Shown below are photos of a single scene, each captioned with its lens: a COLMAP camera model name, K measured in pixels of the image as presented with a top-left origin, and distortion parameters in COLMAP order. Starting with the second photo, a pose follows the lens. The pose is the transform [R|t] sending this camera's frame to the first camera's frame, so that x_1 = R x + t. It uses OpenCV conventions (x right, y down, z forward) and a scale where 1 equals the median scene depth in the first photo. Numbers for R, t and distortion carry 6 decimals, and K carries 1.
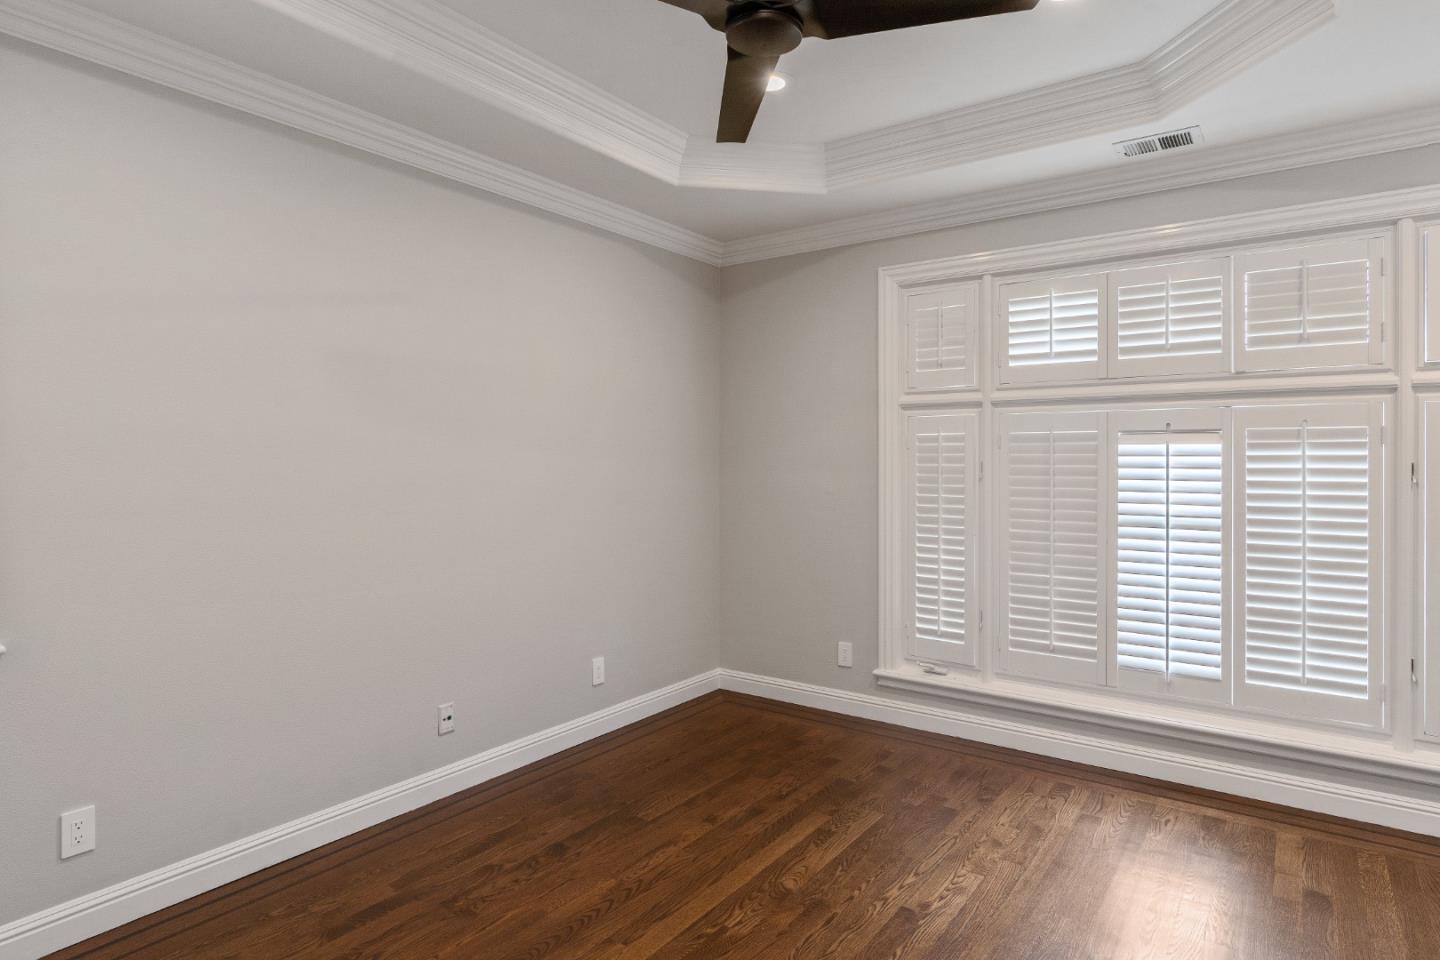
lens RADIAL K [[772.8, 0, 721.1], [0, 772.8, 471.6], [0, 0, 1]] dist [-0.016252, 0.000955]
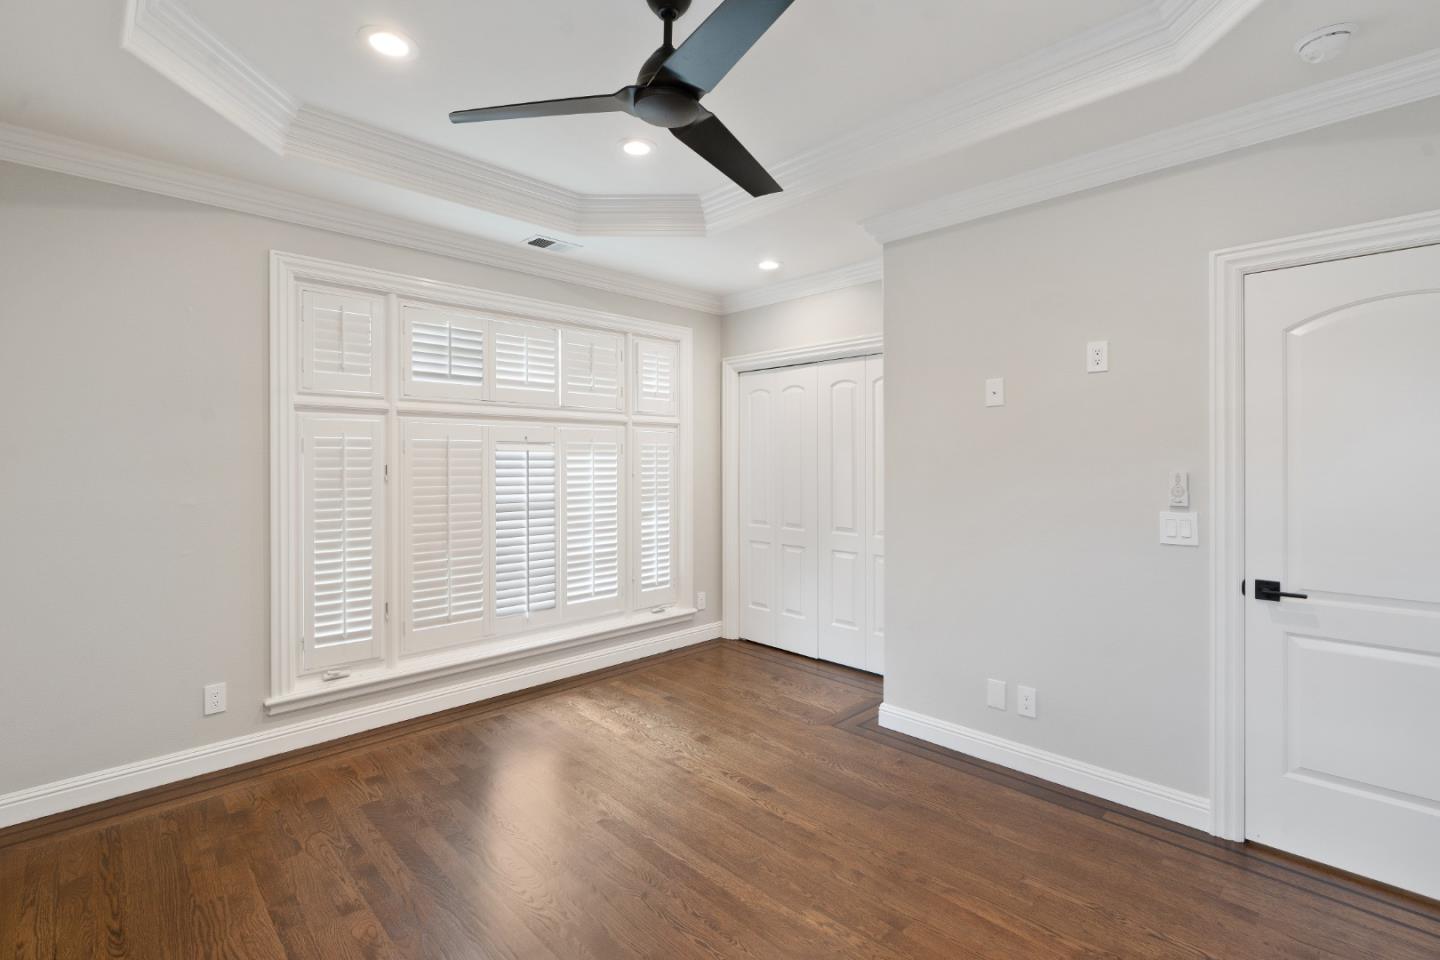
lens RADIAL K [[658.5, 0, 712.3], [0, 658.5, 469.0], [0, 0, 1]] dist [-0.005185, 0.000122]
pose [[0.177977, -0.016228, 0.983901, -0.533889], [0.015106, 0.999791, 0.013757, -0.014265], [-0.983919, 0.012414, 0.178185, 0.424498]]
